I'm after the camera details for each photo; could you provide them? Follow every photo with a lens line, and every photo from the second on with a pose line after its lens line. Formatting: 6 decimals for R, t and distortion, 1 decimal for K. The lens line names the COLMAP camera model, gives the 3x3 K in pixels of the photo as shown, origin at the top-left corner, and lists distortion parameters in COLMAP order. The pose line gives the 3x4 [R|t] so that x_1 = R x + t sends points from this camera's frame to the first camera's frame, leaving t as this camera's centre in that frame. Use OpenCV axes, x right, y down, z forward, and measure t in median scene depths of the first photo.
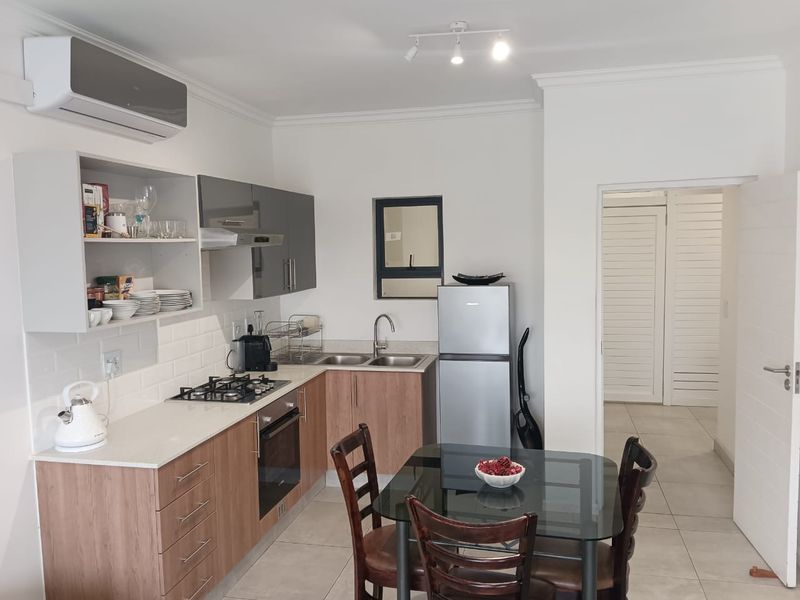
lens RADIAL K [[646.1, 0, 397.3], [0, 646.1, 297.3], [0, 0, 1]] dist [0.013529, -0.059727]
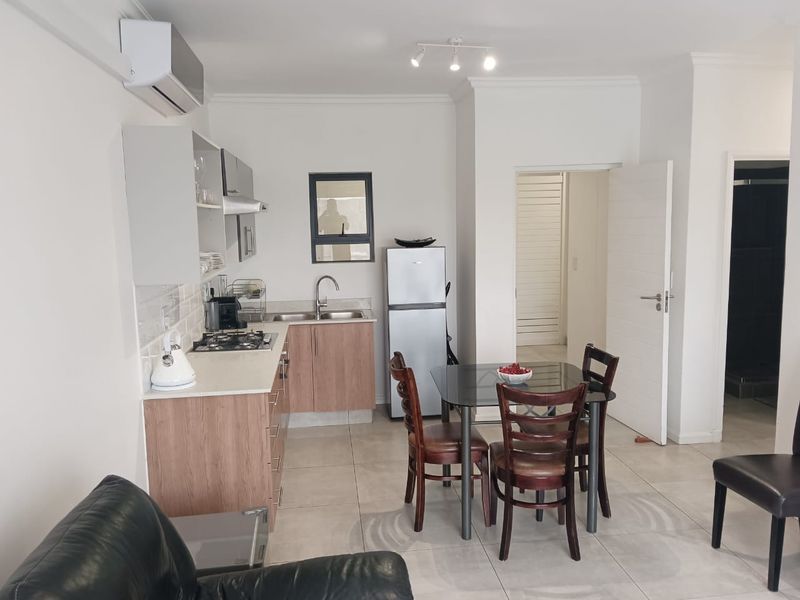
lens RADIAL K [[646.1, 0, 402.4], [0, 646.1, 299.9], [0, 0, 1]] dist [0.013529, -0.059727]
pose [[0.939070, -0.043903, 0.340910, -0.351662], [0.031108, 0.998594, 0.042911, 0.029827], [-0.342315, -0.029692, 0.939116, -0.145319]]
